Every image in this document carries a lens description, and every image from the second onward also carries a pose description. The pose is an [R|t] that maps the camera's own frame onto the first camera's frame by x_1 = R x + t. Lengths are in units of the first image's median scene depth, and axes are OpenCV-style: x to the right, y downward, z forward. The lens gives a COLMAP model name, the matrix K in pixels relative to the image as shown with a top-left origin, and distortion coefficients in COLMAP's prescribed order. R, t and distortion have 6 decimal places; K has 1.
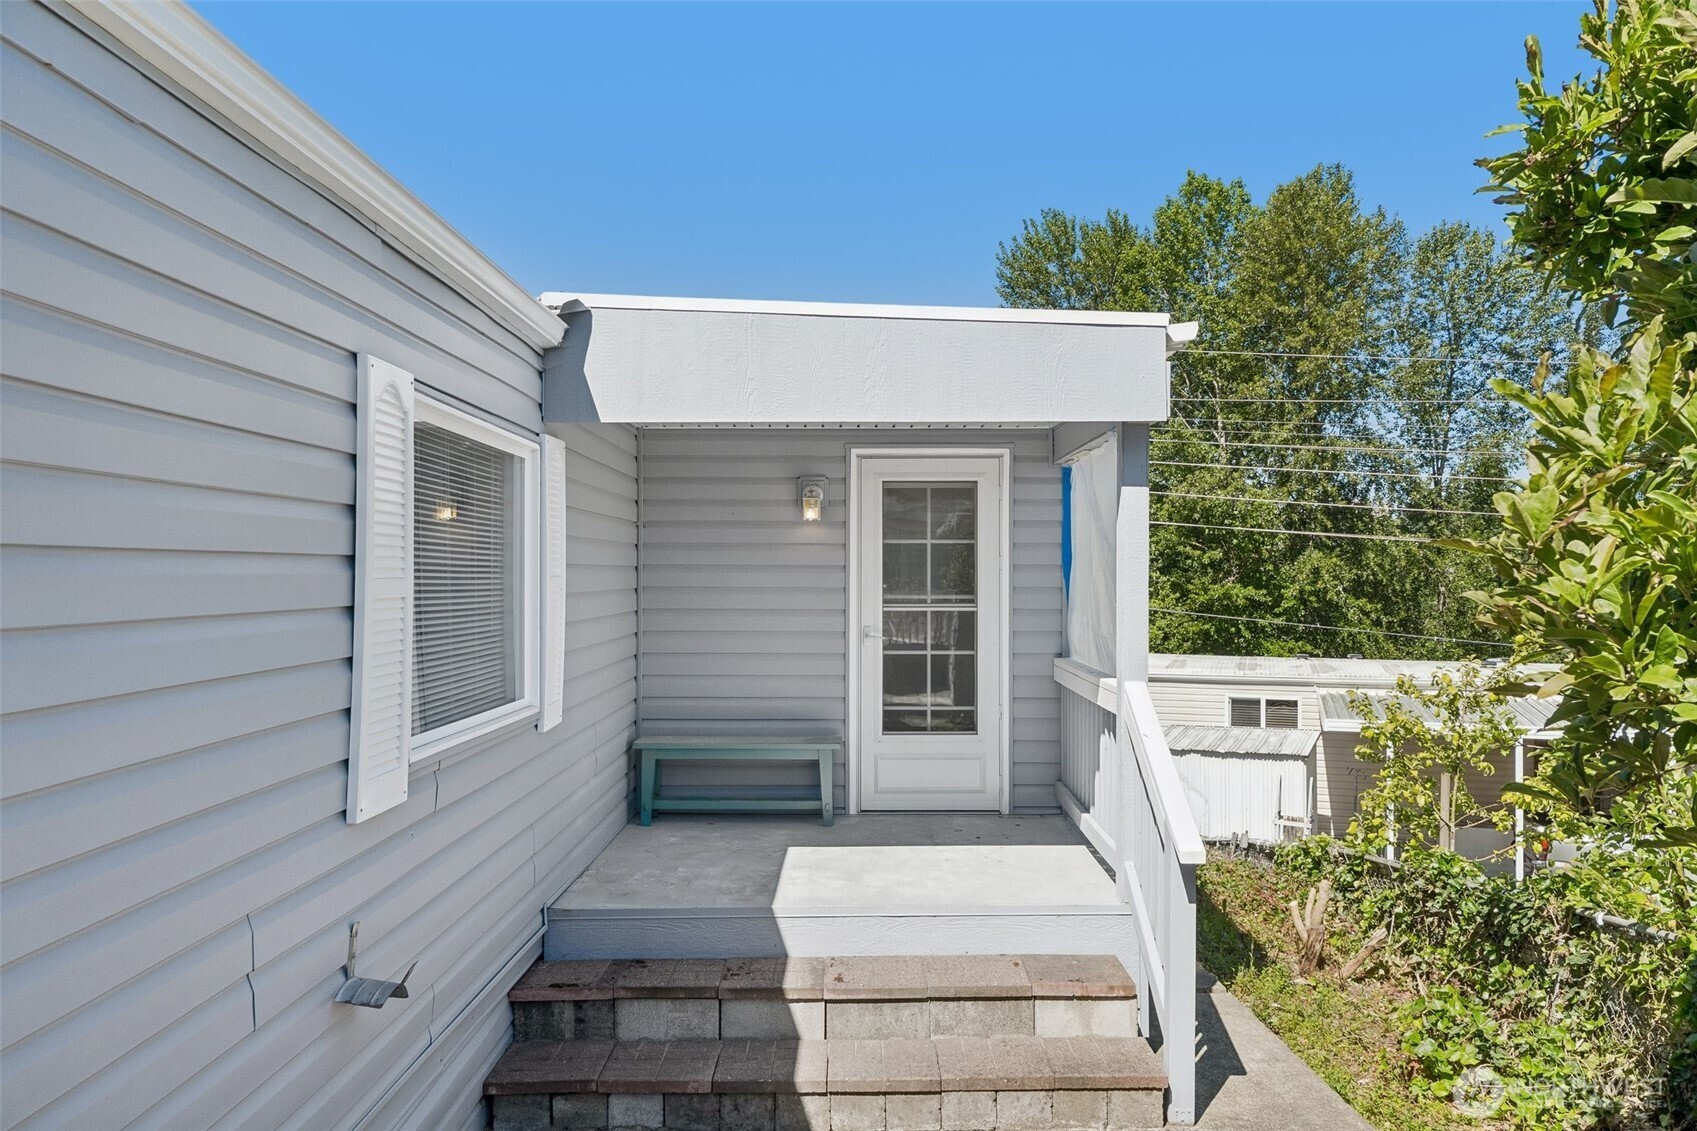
lens RADIAL K [[1349.0, 0, 852.0], [0, 1349.0, 560.5], [0, 0, 1]] dist [-0.004792, 0.001520]
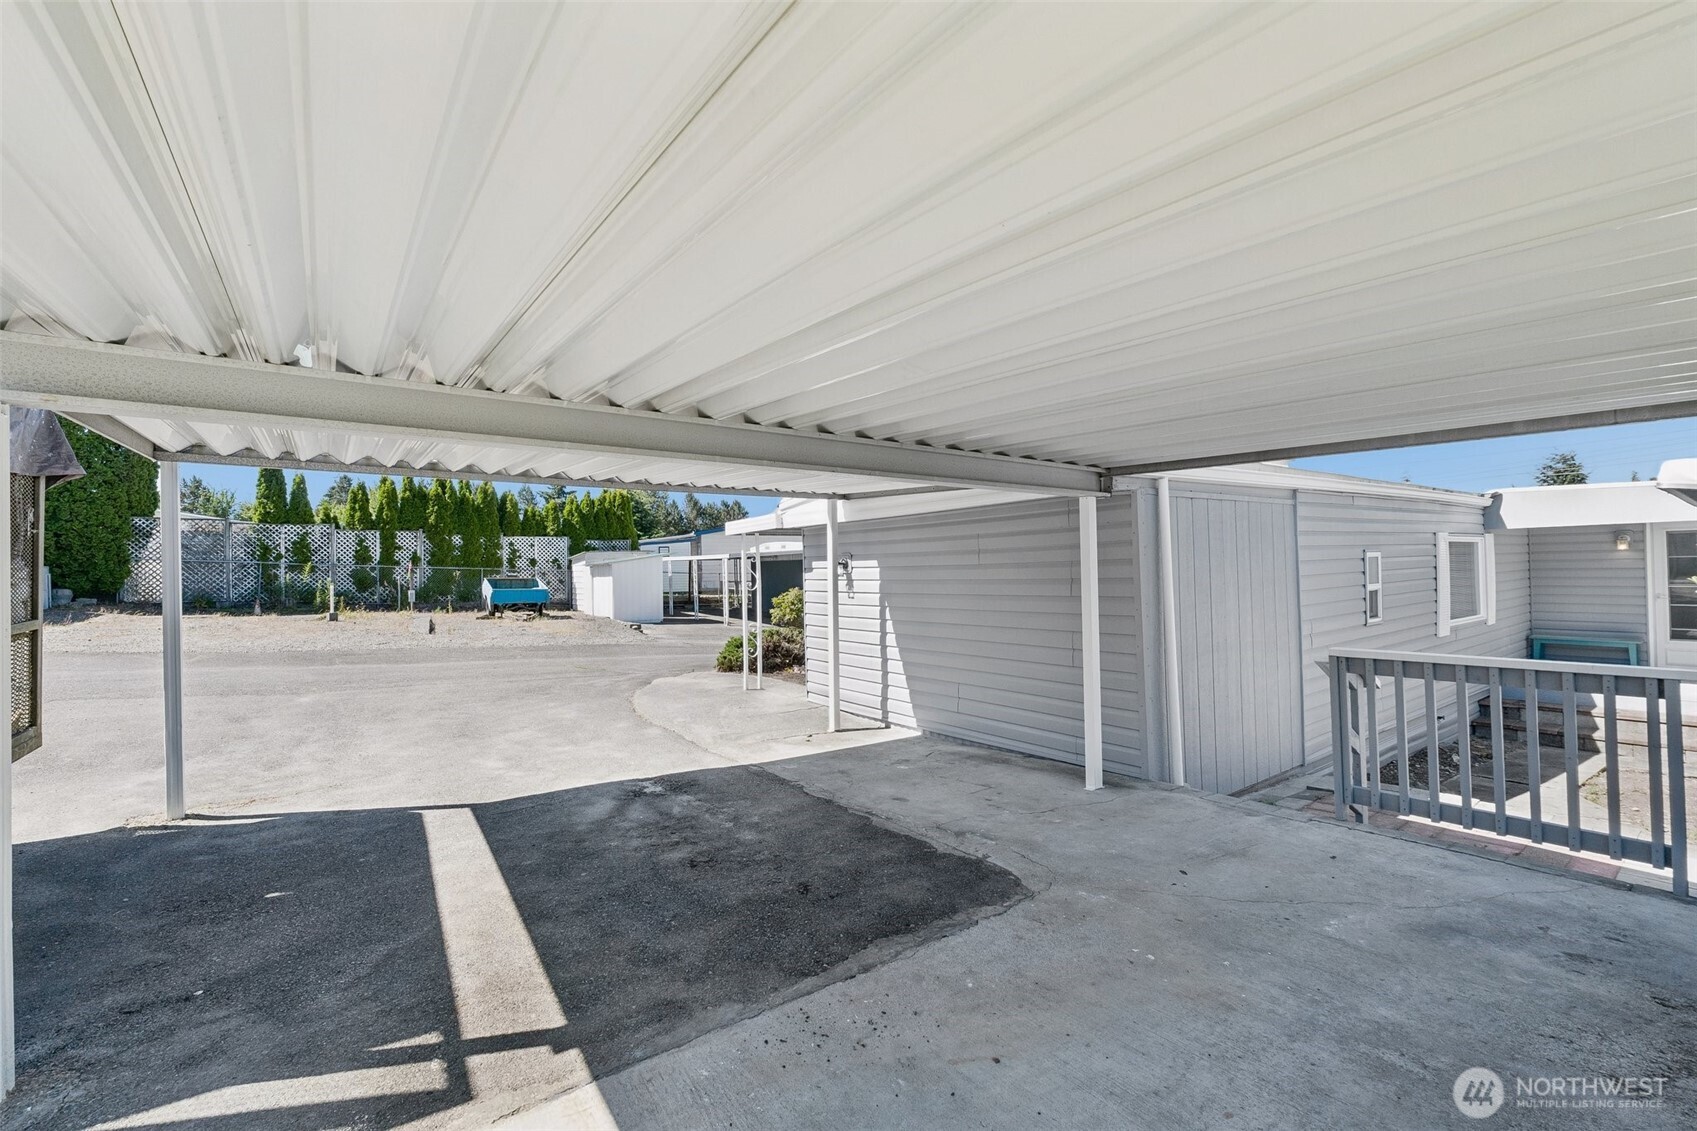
lens RADIAL K [[764.2, 0, 851.3], [0, 764.2, 554.8], [0, 0, 1]] dist [-0.002168, -0.000341]
pose [[0.618204, -0.023440, -0.785668, 0.244569], [0.031171, 0.999500, -0.005292, -0.072684], [0.785400, -0.021219, 0.618625, -1.211712]]
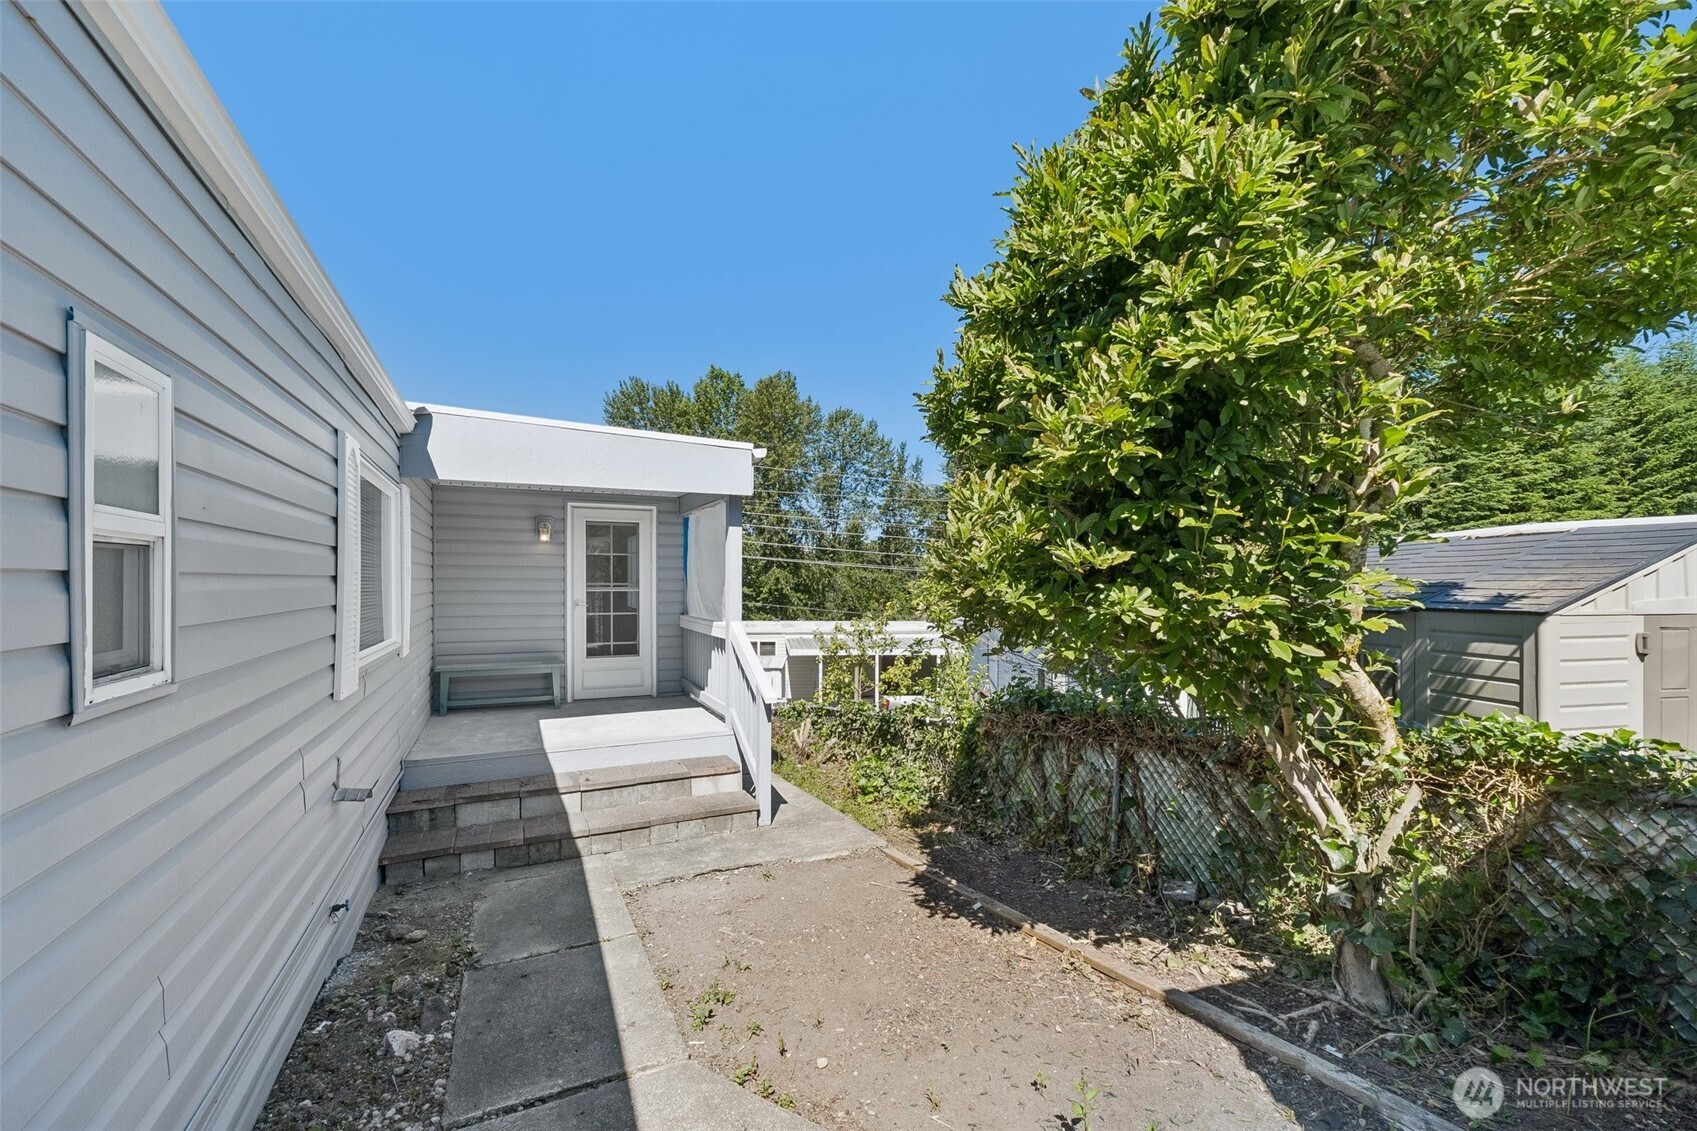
lens RADIAL K [[730.7, 0, 854.7], [0, 730.7, 589.4], [0, 0, 1]] dist [-0.000827, -0.000219]
pose [[0.902597, -0.002592, 0.430479, -0.099368], [-0.006457, 0.999788, 0.019558, 0.016728], [-0.430439, -0.020432, 0.902389, -0.077799]]
